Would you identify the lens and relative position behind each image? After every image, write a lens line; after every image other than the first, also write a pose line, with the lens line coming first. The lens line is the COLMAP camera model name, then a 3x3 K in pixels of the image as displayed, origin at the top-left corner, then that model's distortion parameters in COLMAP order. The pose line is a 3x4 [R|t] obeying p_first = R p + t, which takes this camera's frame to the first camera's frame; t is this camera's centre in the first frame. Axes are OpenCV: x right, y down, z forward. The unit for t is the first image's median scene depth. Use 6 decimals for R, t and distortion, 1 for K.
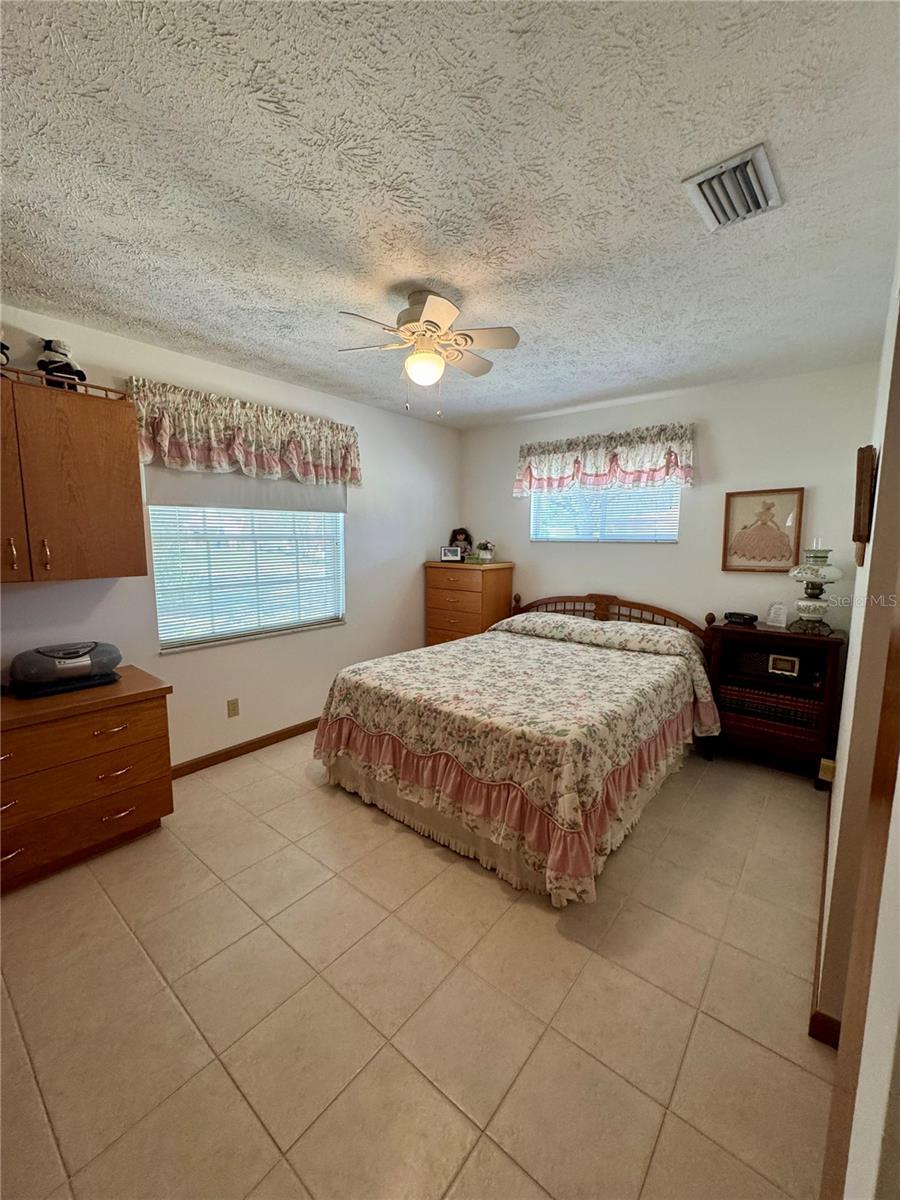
lens RADIAL K [[480.3, 0, 448.6], [0, 480.3, 598.3], [0, 0, 1]] dist [-0.002820, 0.000184]
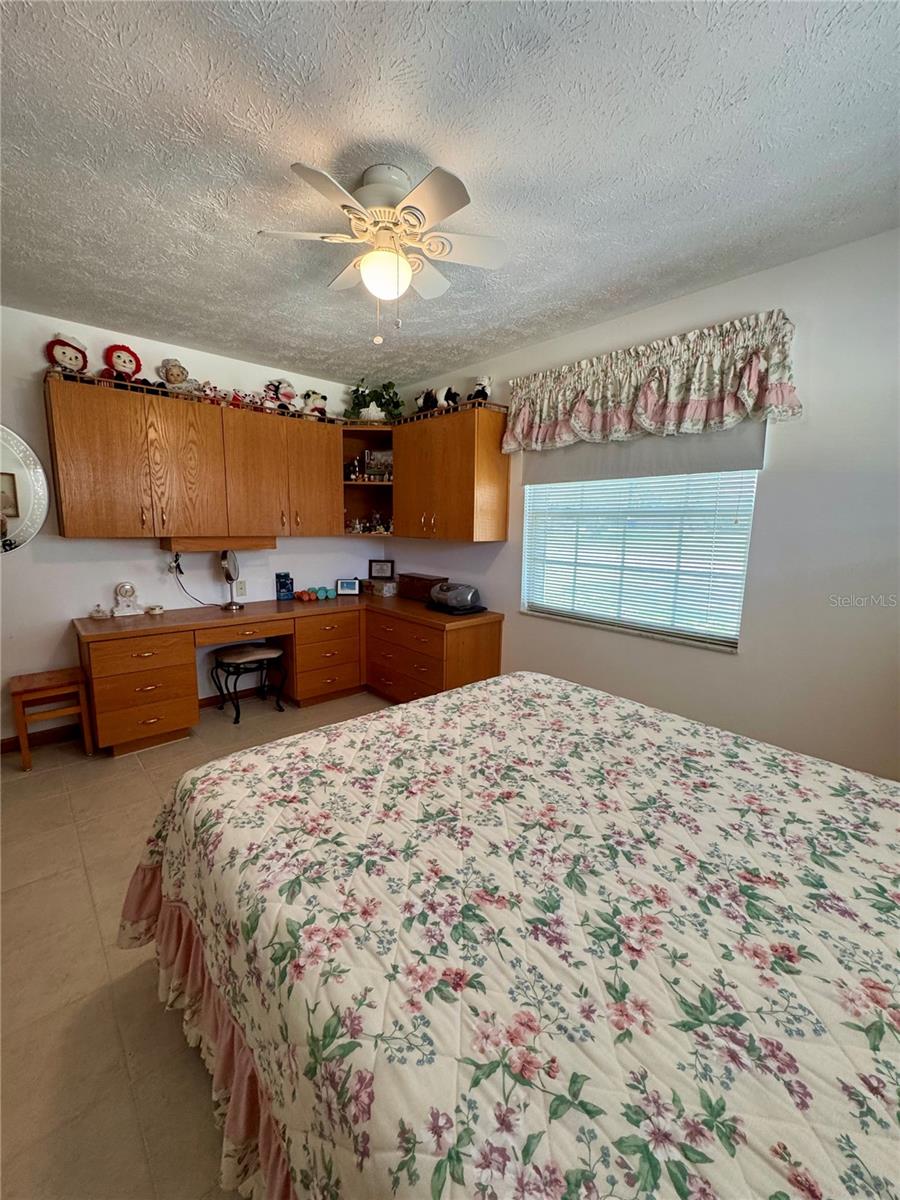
lens RADIAL K [[480.3, 0, 450.1], [0, 480.3, 599.3], [0, 0, 1]] dist [-0.002820, 0.000184]
pose [[-0.141240, 0.147346, -0.978949, 0.563564], [-0.144107, 0.975269, 0.167584, -0.086501], [0.979431, 0.164743, -0.116513, 0.941644]]
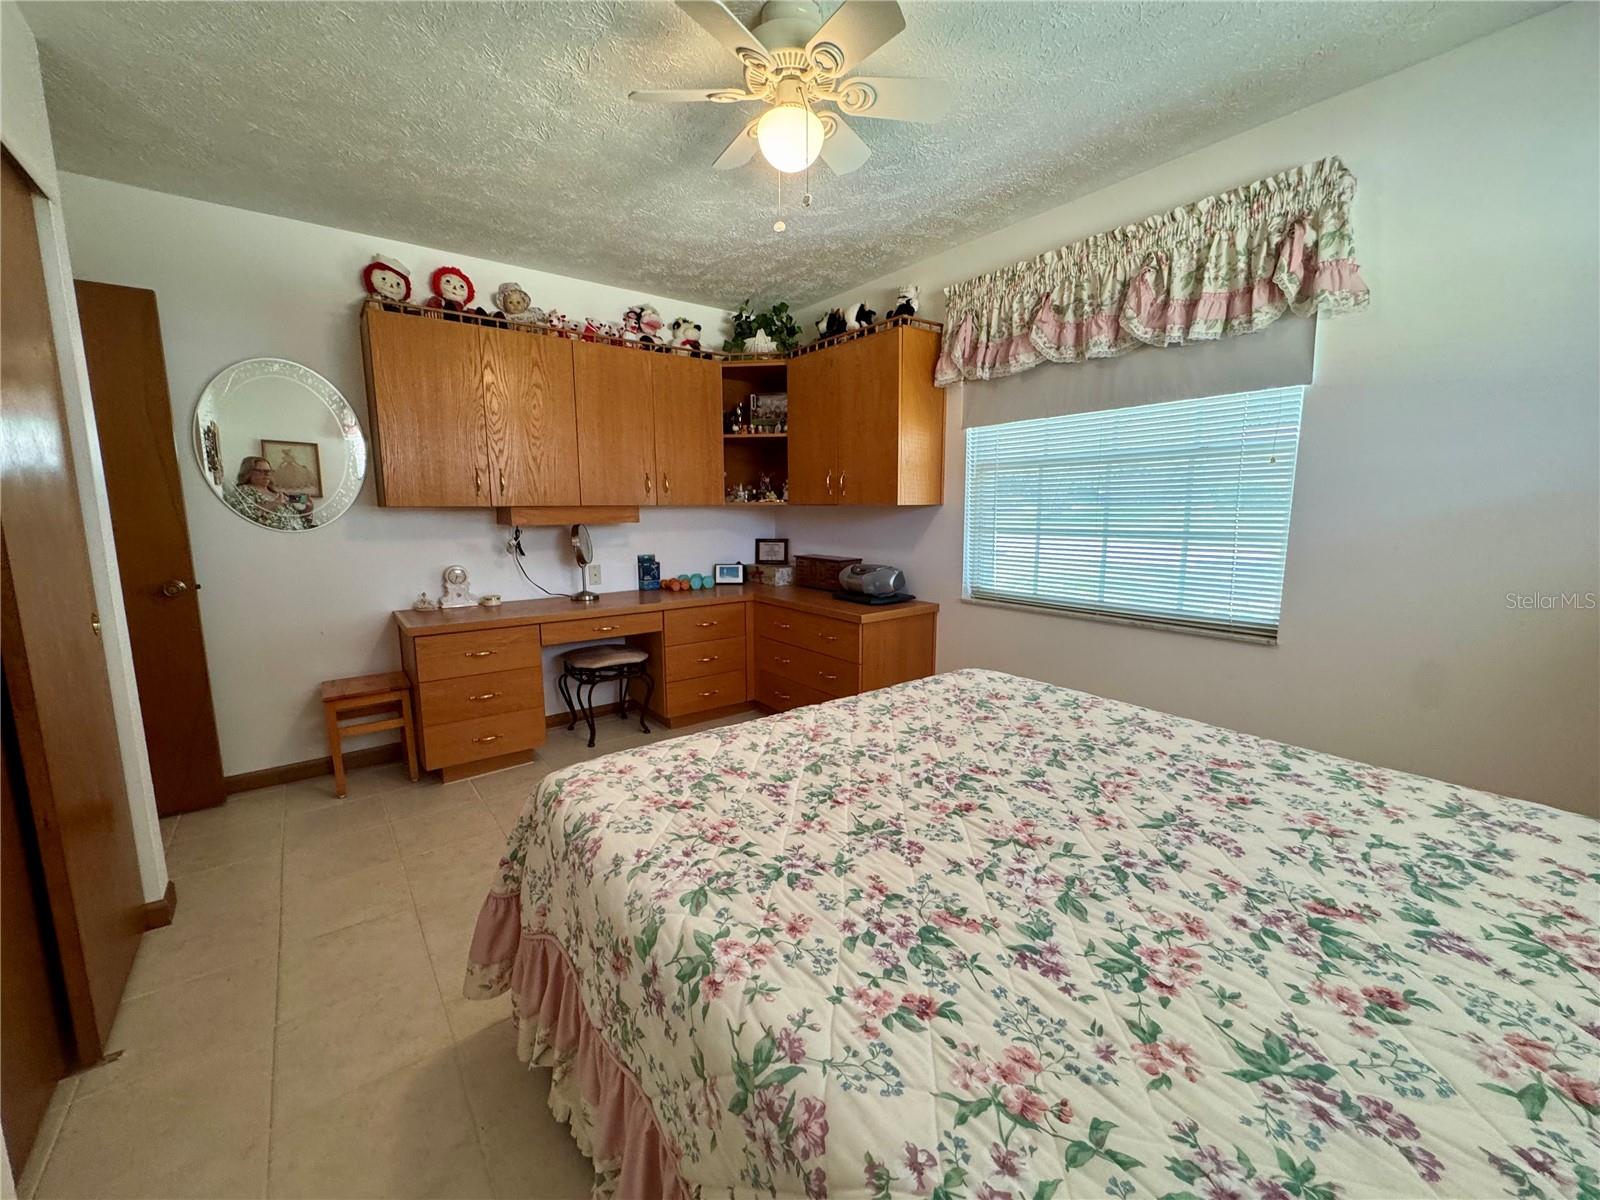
lens RADIAL K [[640.4, 0, 799.9], [0, 640.4, 600.9], [0, 0, 1]] dist [-0.002820, 0.000184]
pose [[-0.221905, 0.139106, -0.965095, 0.579280], [-0.121470, 0.978117, 0.168913, -0.043381], [0.967473, 0.154713, -0.200152, 0.927255]]
